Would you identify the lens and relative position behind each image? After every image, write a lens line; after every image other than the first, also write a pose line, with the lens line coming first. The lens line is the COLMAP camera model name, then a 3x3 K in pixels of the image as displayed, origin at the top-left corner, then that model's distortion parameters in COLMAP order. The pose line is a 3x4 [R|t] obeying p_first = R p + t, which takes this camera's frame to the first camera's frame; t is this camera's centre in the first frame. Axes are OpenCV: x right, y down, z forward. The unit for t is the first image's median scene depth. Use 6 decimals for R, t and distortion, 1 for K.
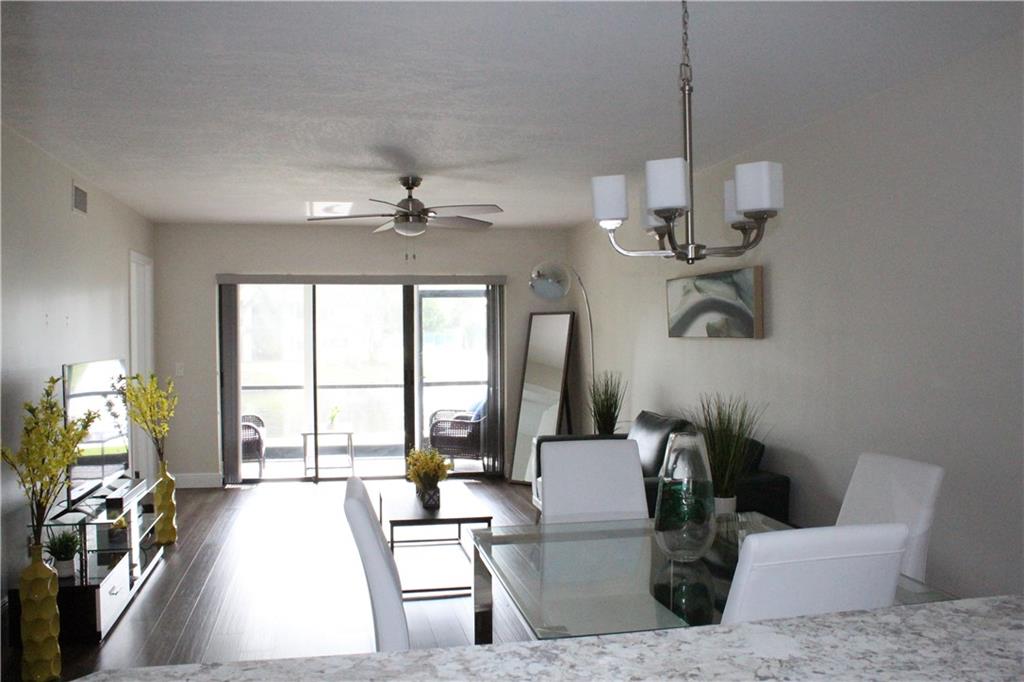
lens RADIAL K [[852.2, 0, 512.0], [0, 852.2, 341.0], [0, 0, 1]] dist [-0.170065, 0.157303]
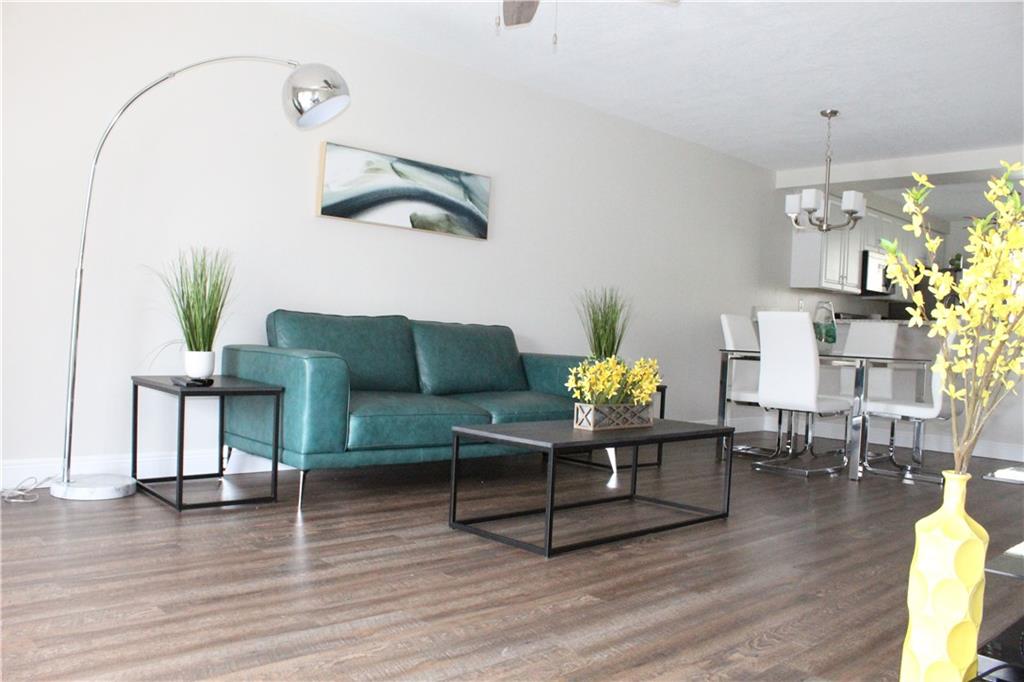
lens RADIAL K [[852.2, 0, 512.0], [0, 852.2, 341.0], [0, 0, 1]] dist [-0.170065, 0.157303]
pose [[-0.515590, -0.011215, 0.856762, -0.576712], [-0.027798, 0.999607, -0.003644, 0.110505], [-0.856384, -0.025695, -0.515699, 1.263516]]
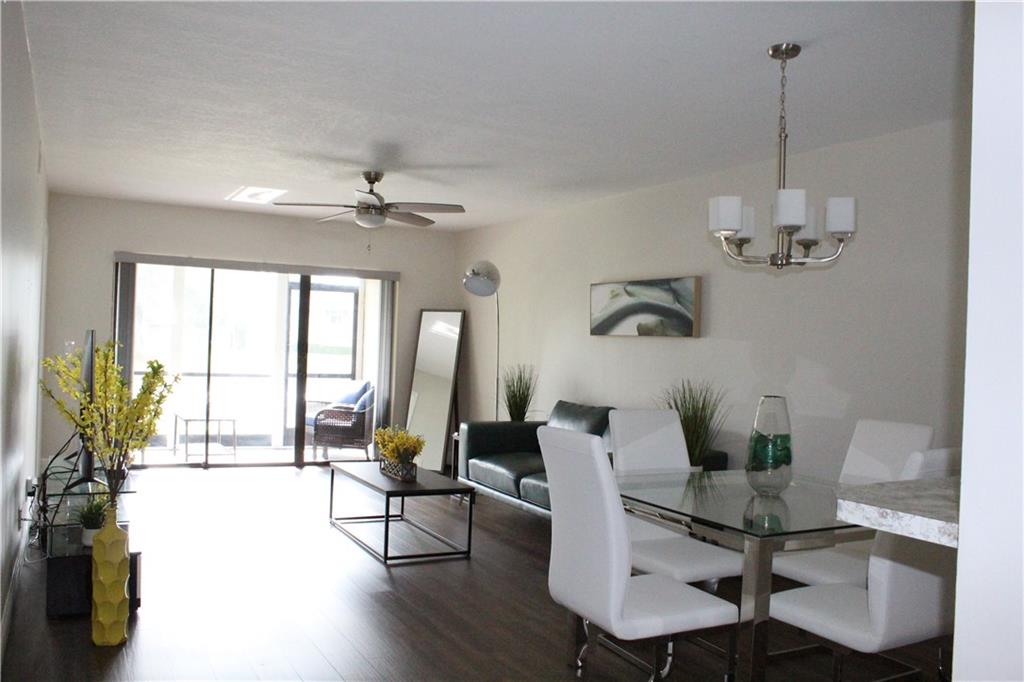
lens RADIAL K [[852.2, 0, 512.0], [0, 852.2, 341.0], [0, 0, 1]] dist [-0.170065, 0.157303]
pose [[0.960062, 0.043999, 0.276305, -0.230337], [-0.041672, 0.999029, -0.014290, 0.024202], [-0.276665, 0.002205, 0.960964, -0.058257]]
